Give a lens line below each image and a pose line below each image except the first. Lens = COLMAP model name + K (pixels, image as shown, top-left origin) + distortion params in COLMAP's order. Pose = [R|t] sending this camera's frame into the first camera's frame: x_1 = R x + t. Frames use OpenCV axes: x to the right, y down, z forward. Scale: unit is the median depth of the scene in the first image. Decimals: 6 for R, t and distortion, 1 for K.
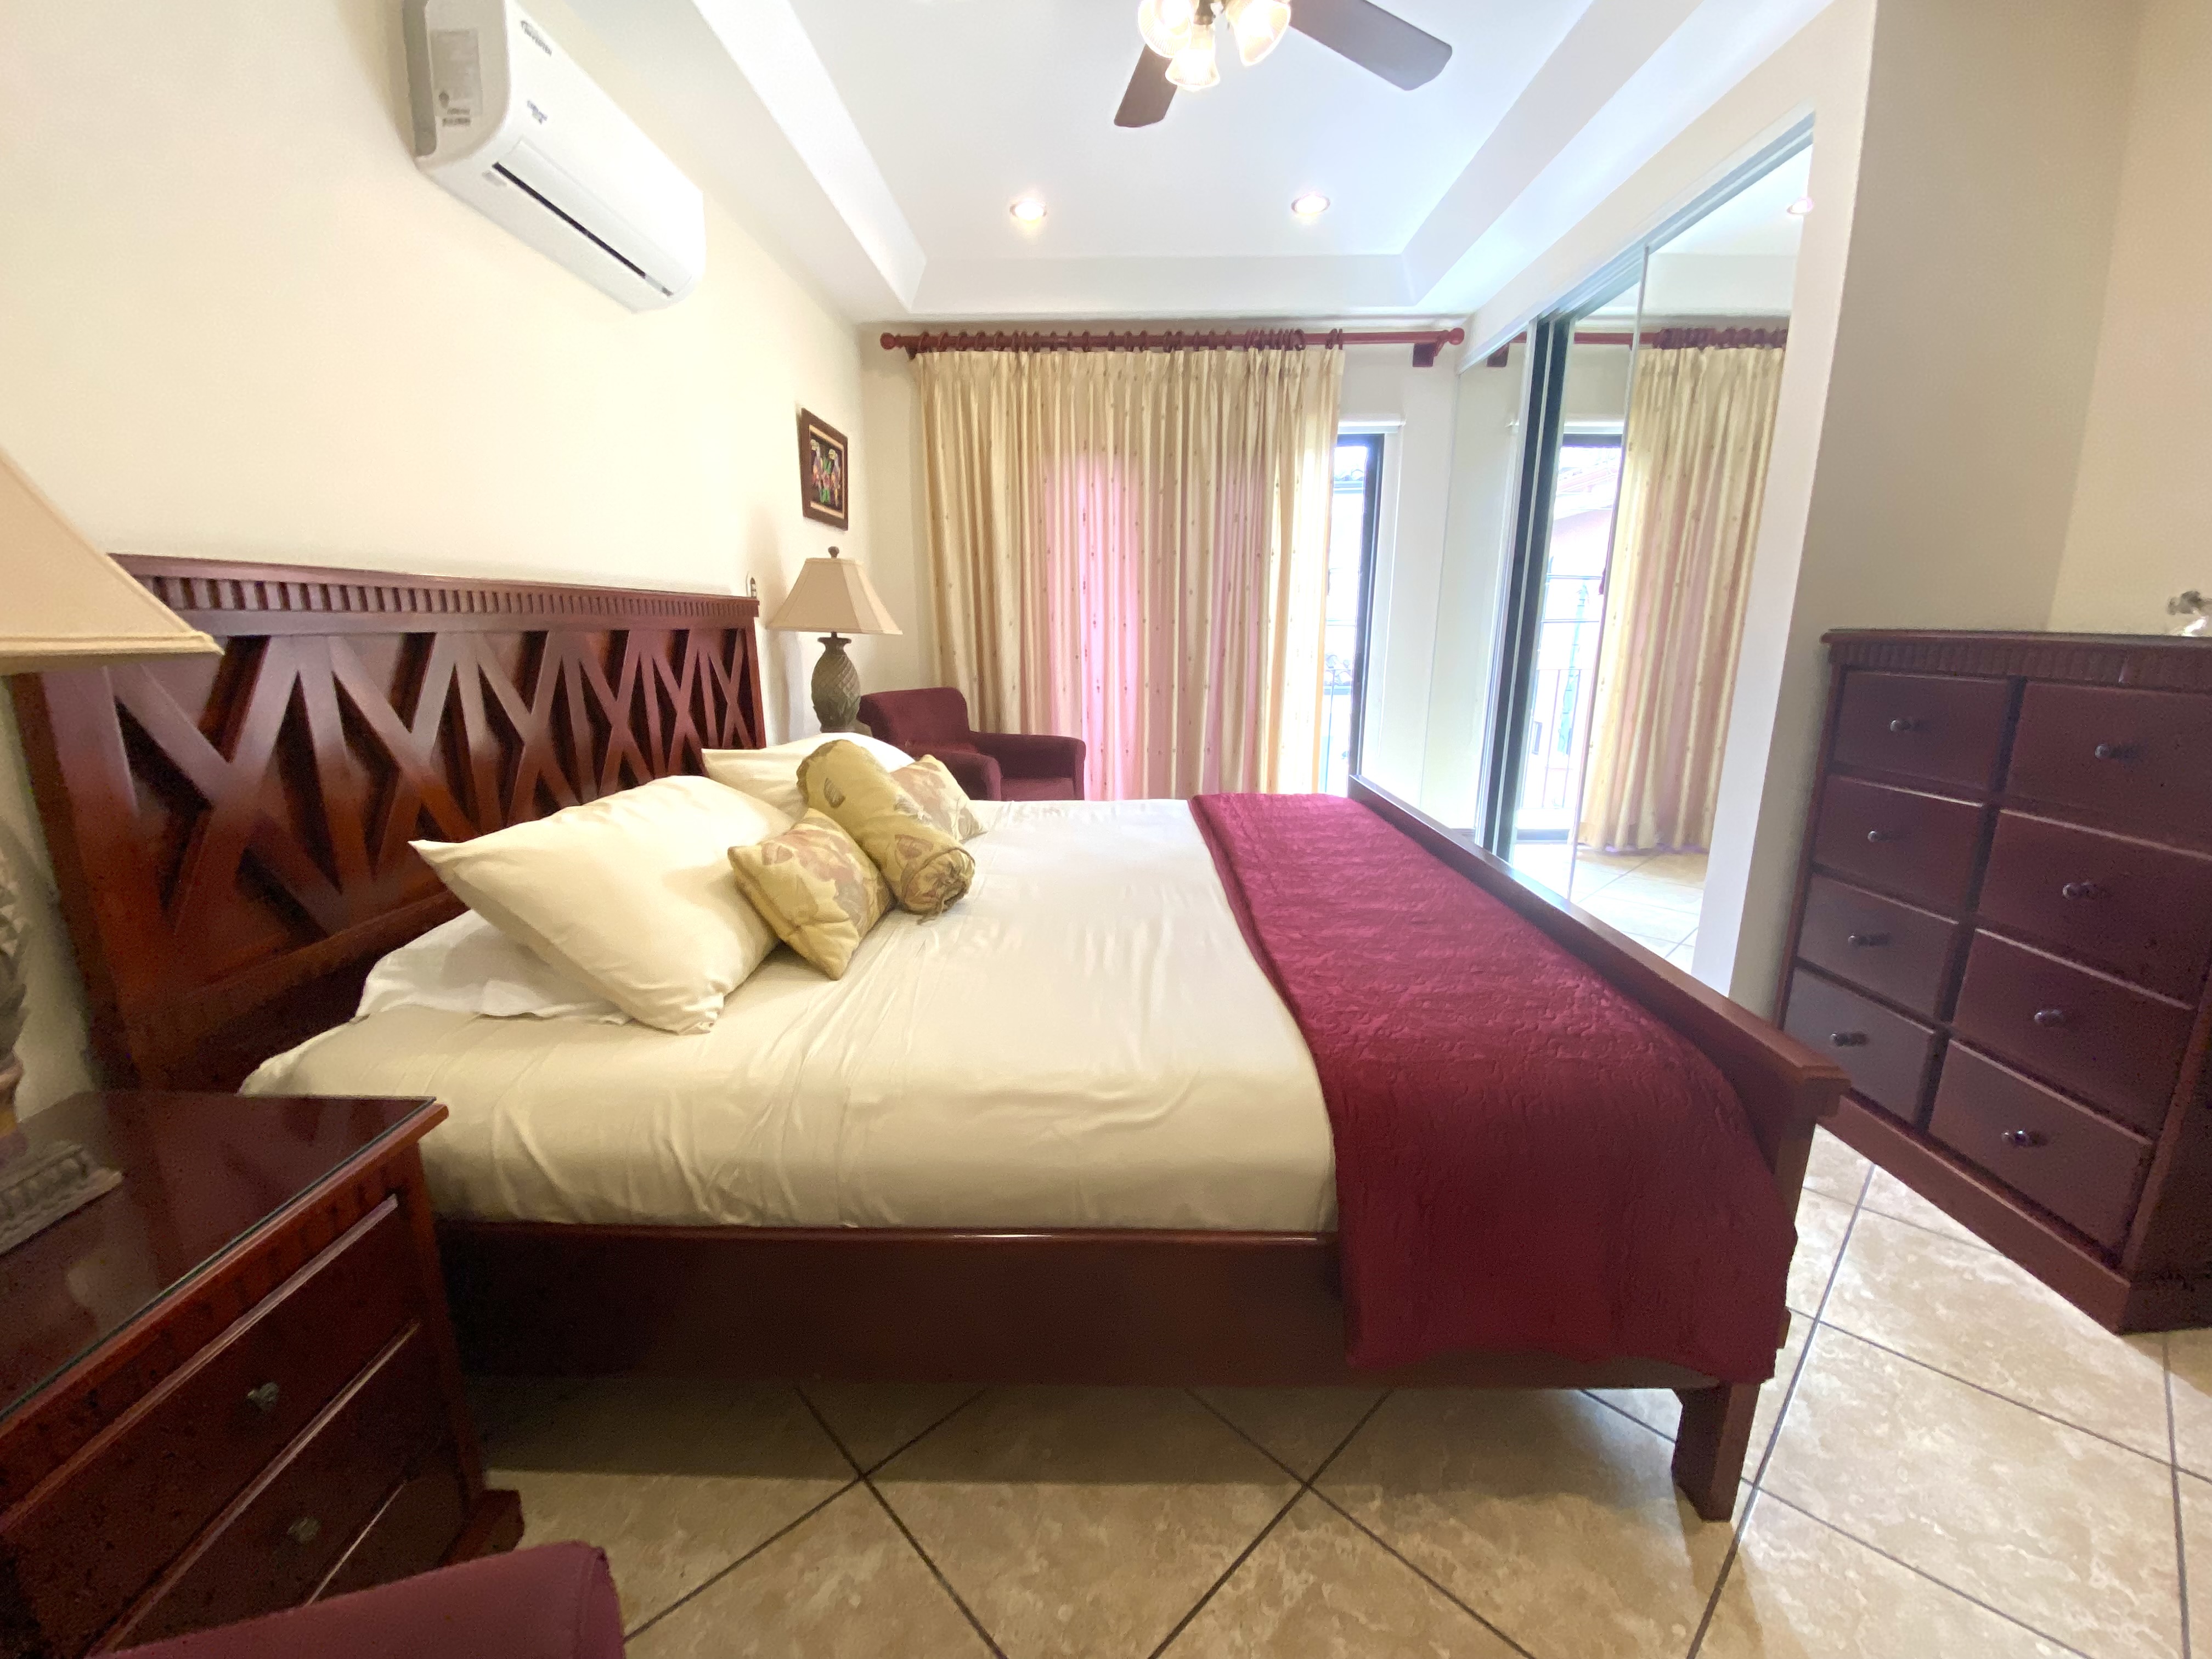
lens RADIAL K [[899.9, 0, 1098.2], [0, 899.9, 834.0], [0, 0, 1]] dist [0.027754, -0.023922]
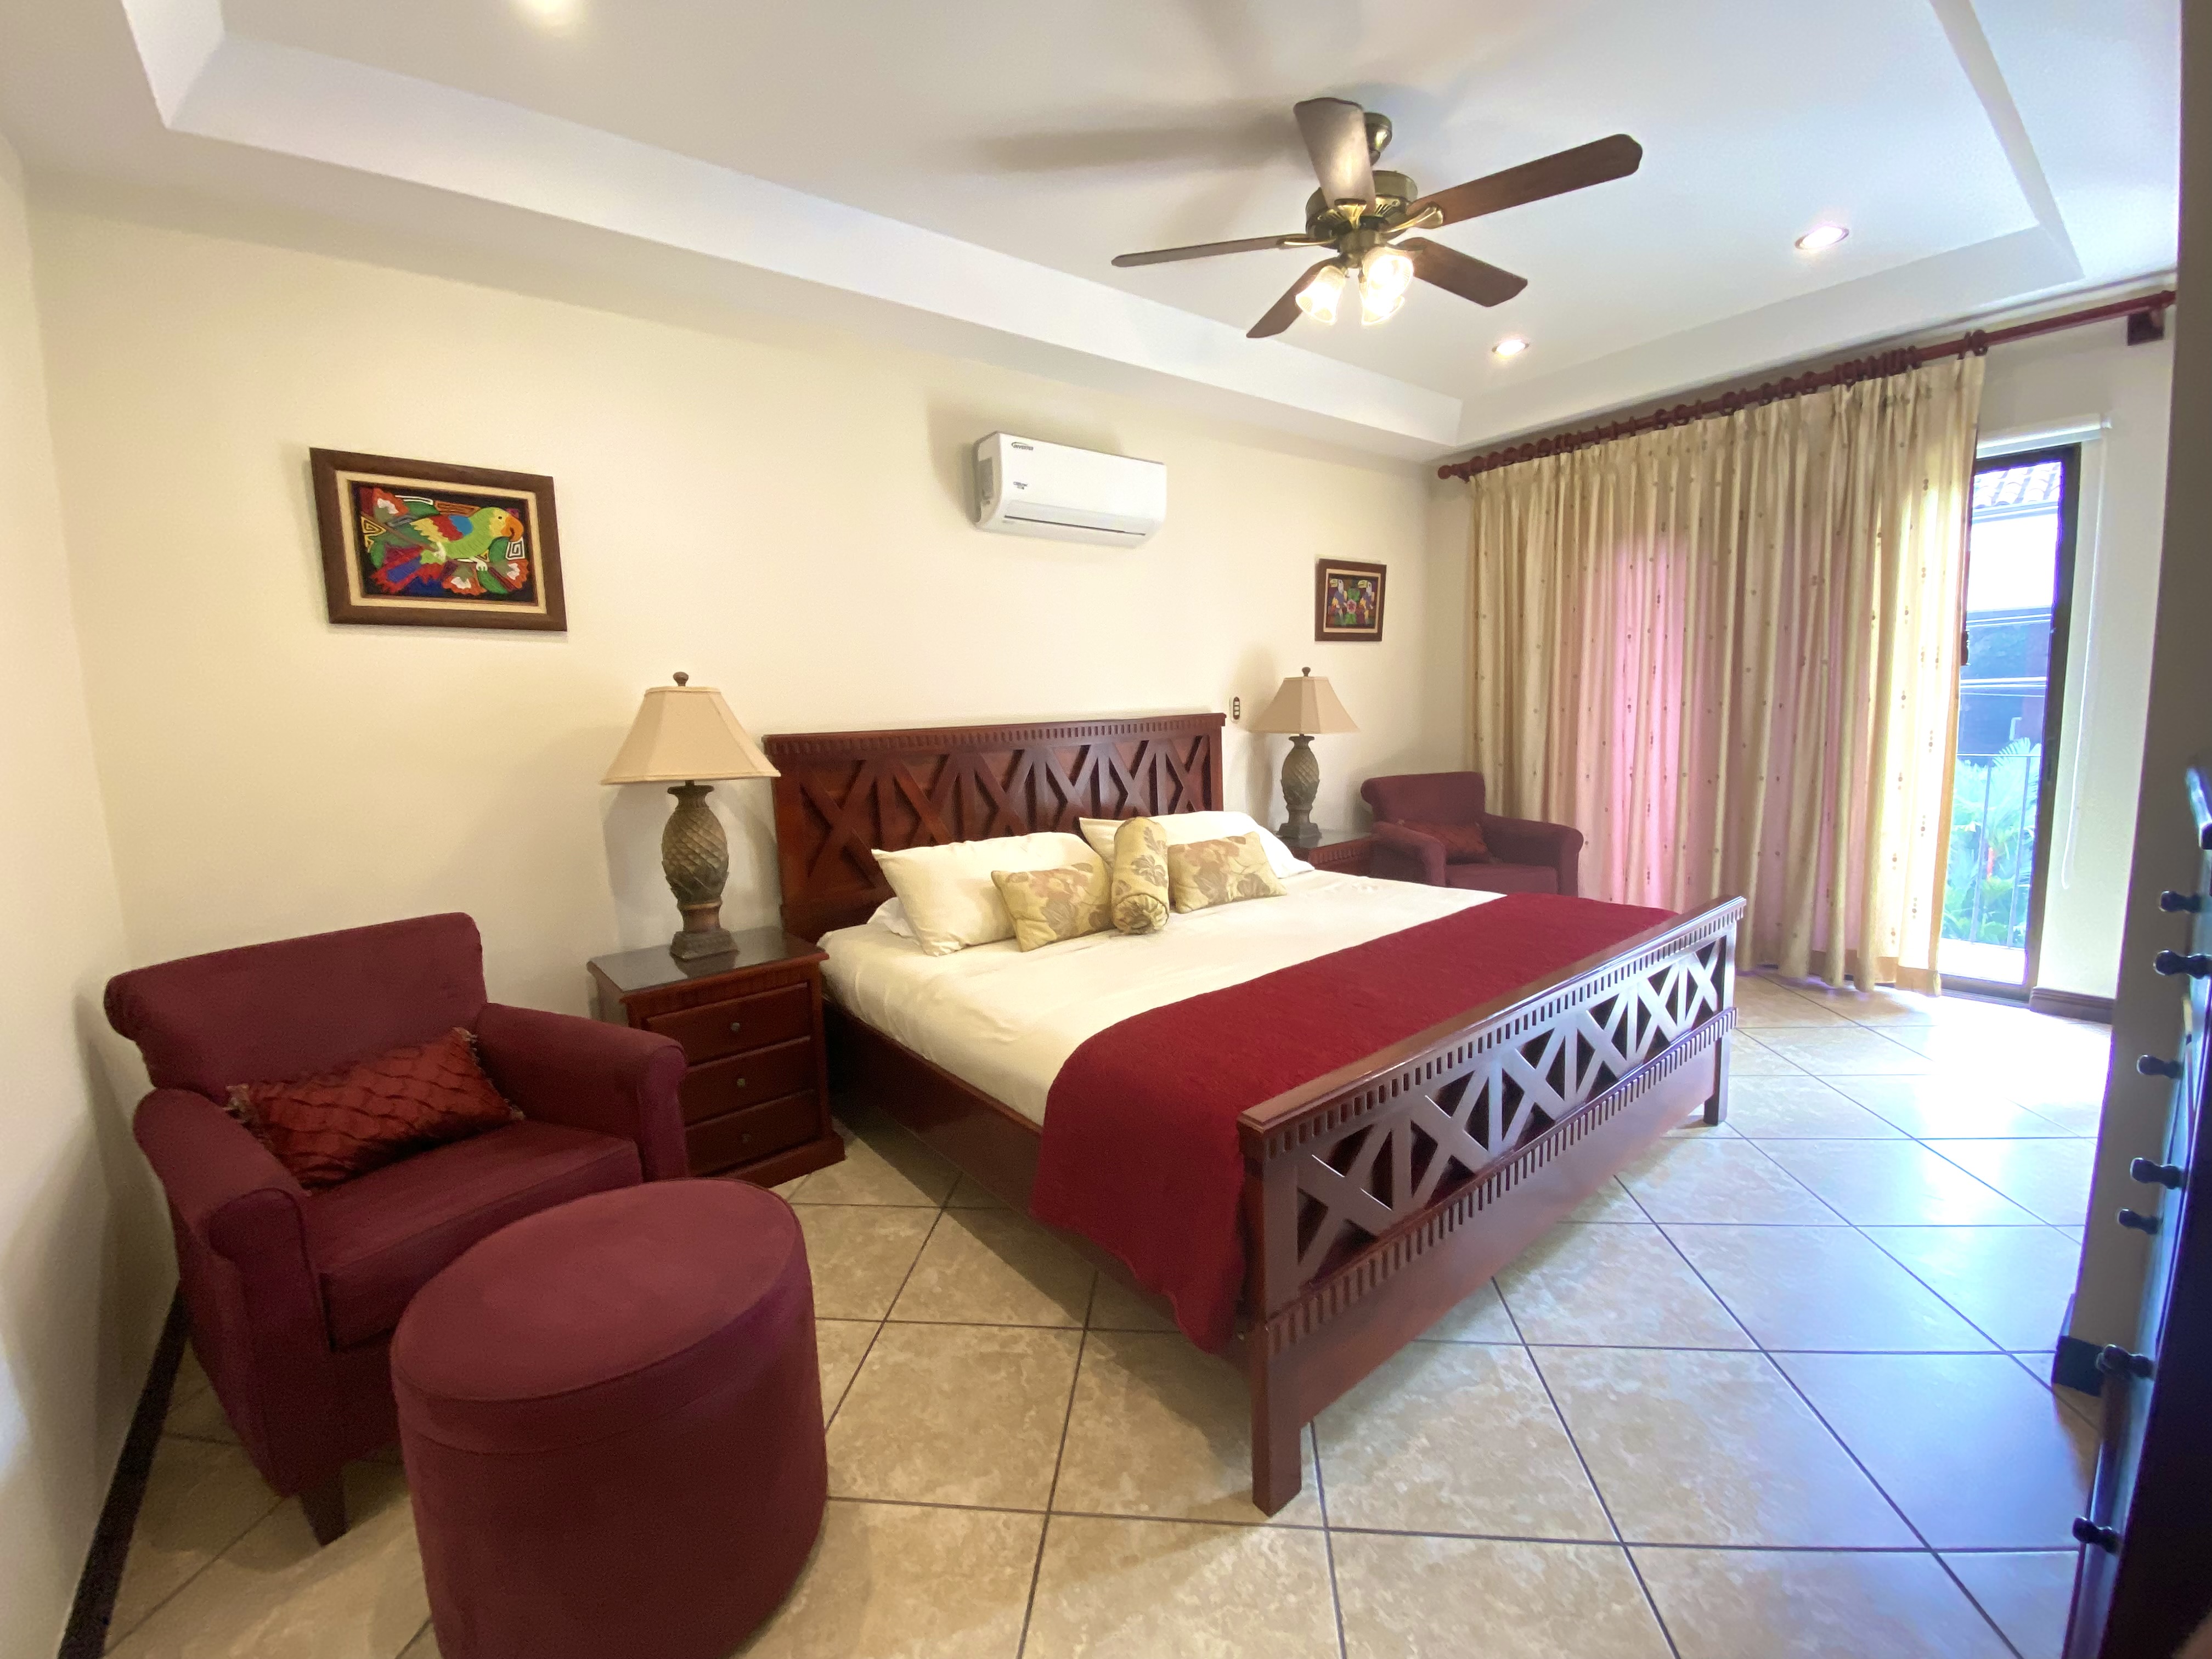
lens RADIAL K [[897.6, 0, 1106.0], [0, 897.6, 829.5], [0, 0, 1]] dist [0.065160, -0.041821]
pose [[0.641349, 0.078757, -0.763196, 0.786173], [-0.135035, 0.990777, -0.011235, -0.053910], [0.755273, 0.110264, 0.646069, -0.027132]]
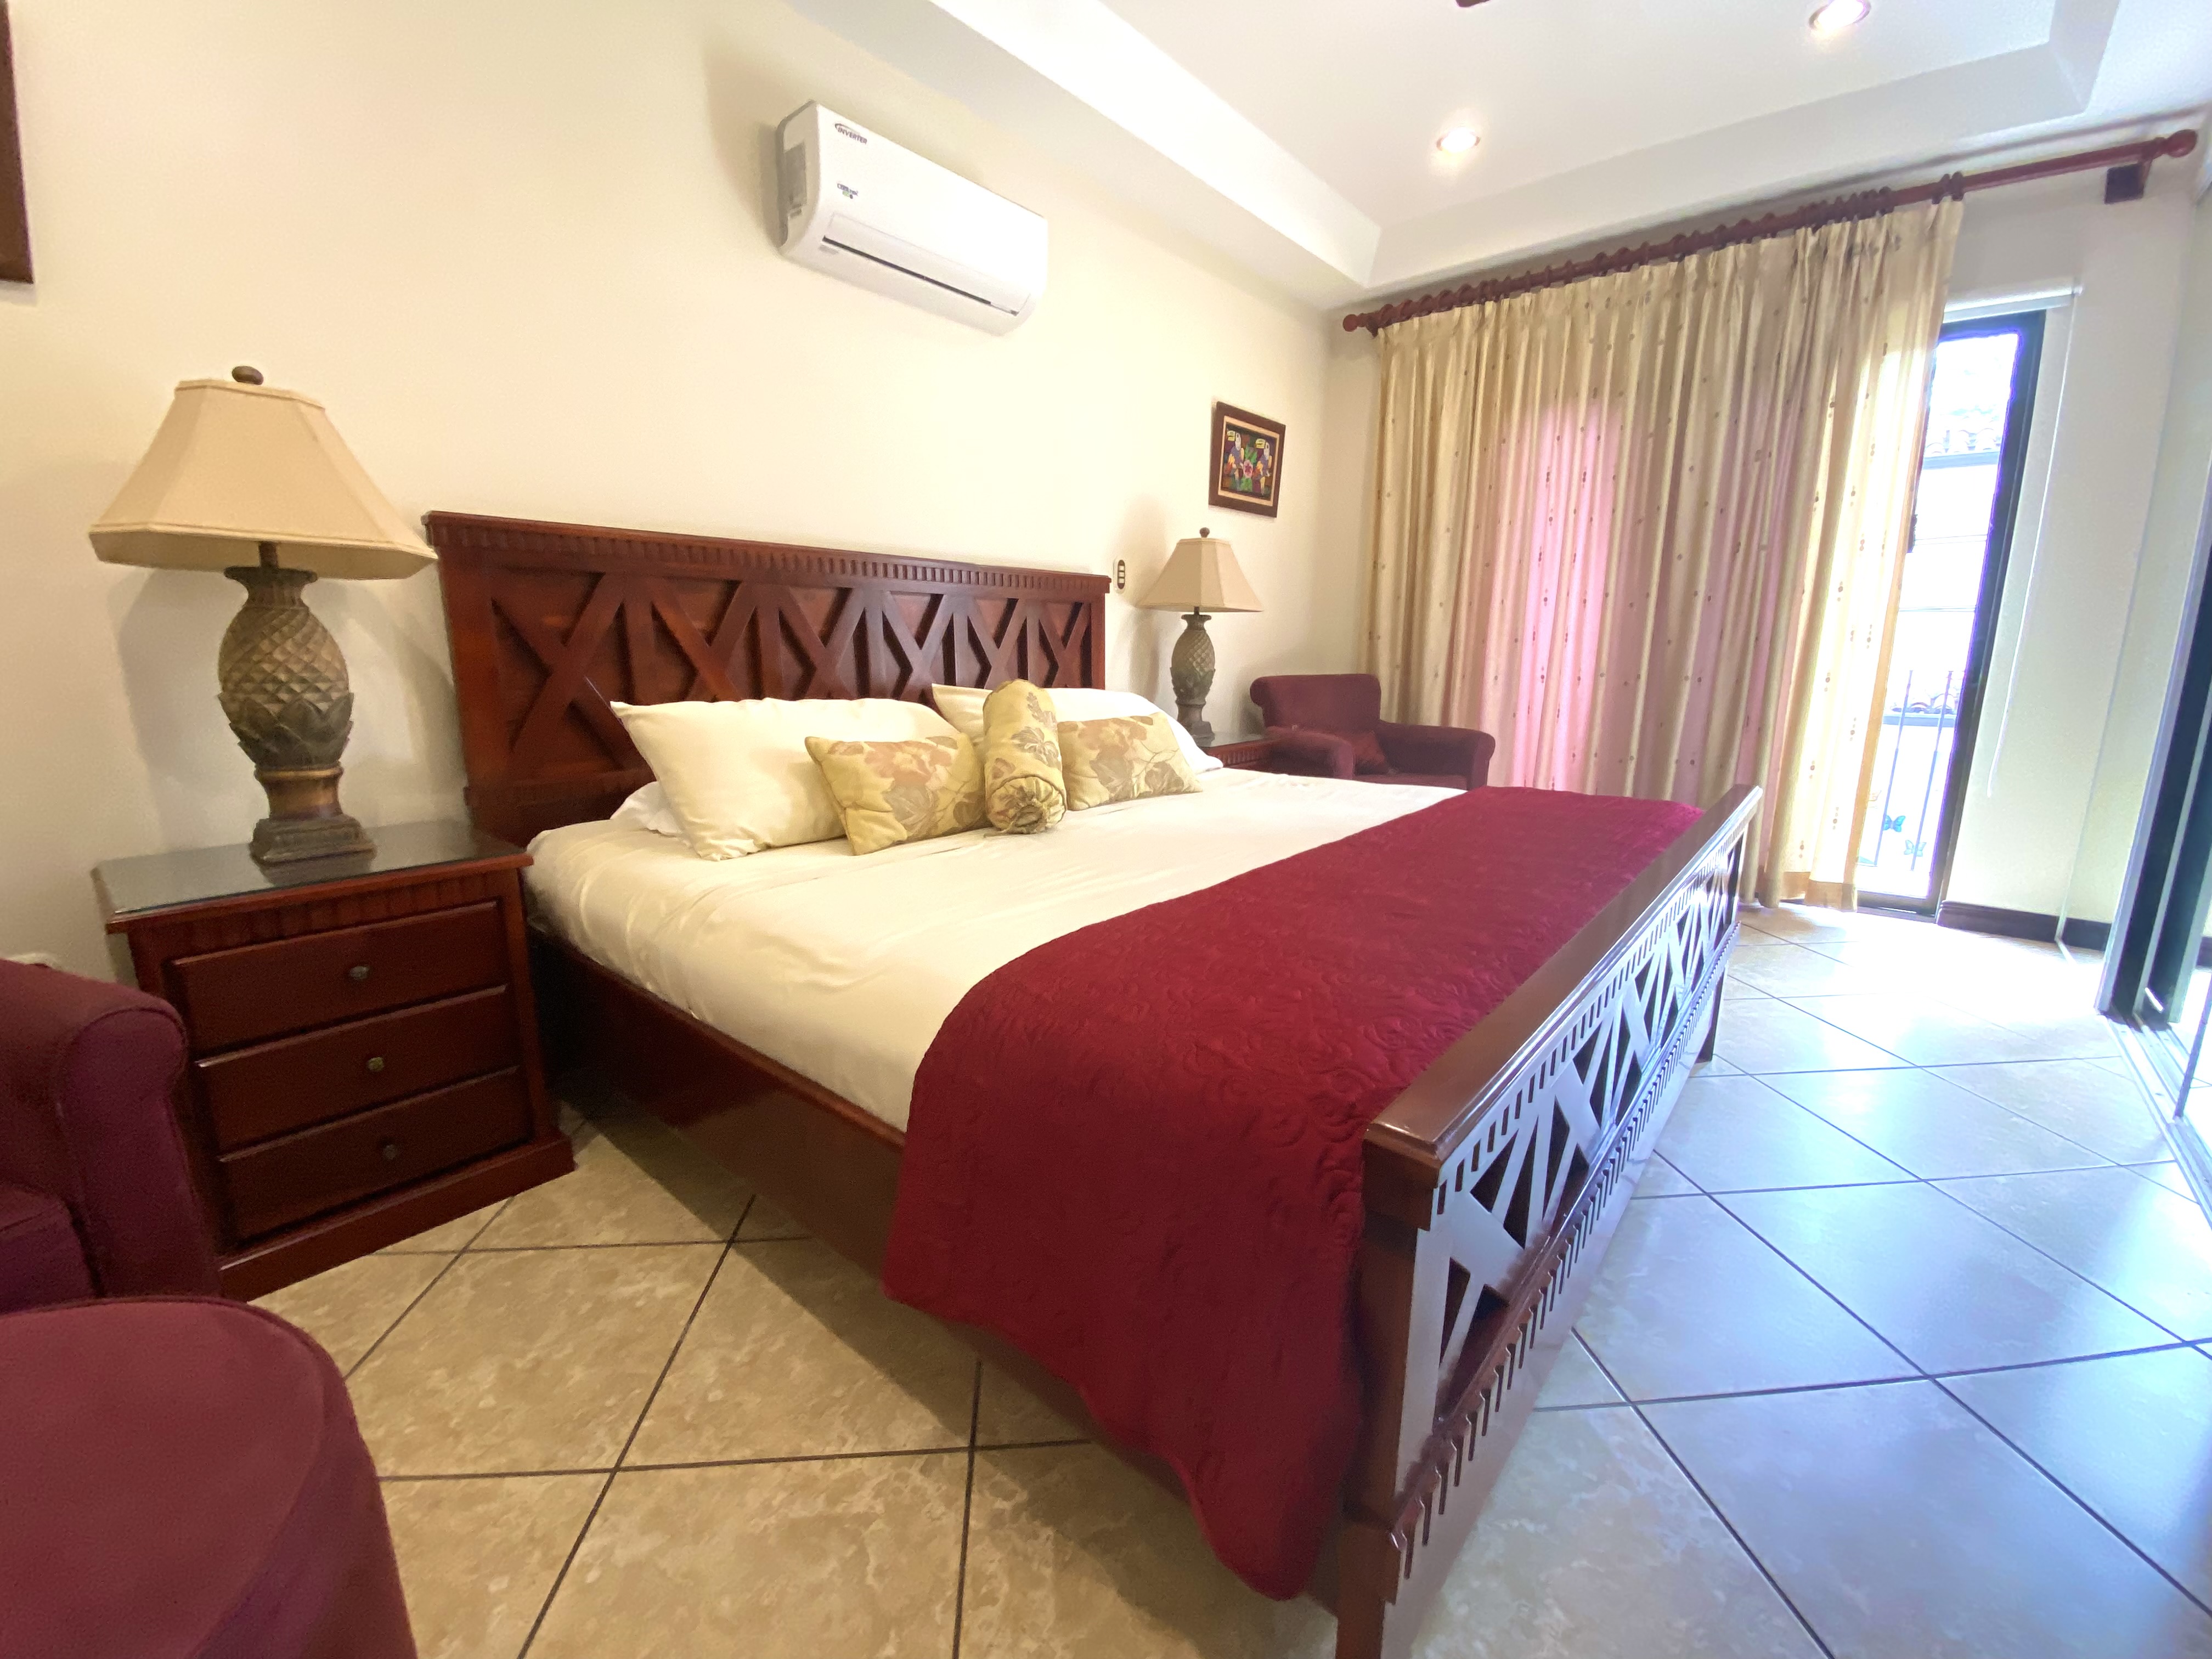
lens RADIAL K [[899.9, 0, 1098.2], [0, 899.9, 834.0], [0, 0, 1]] dist [0.027754, -0.023922]
pose [[0.770868, 0.135247, -0.622471, 0.475767], [-0.149464, 0.988323, 0.029641, 0.034763], [0.619211, 0.070188, 0.782081, 0.187090]]
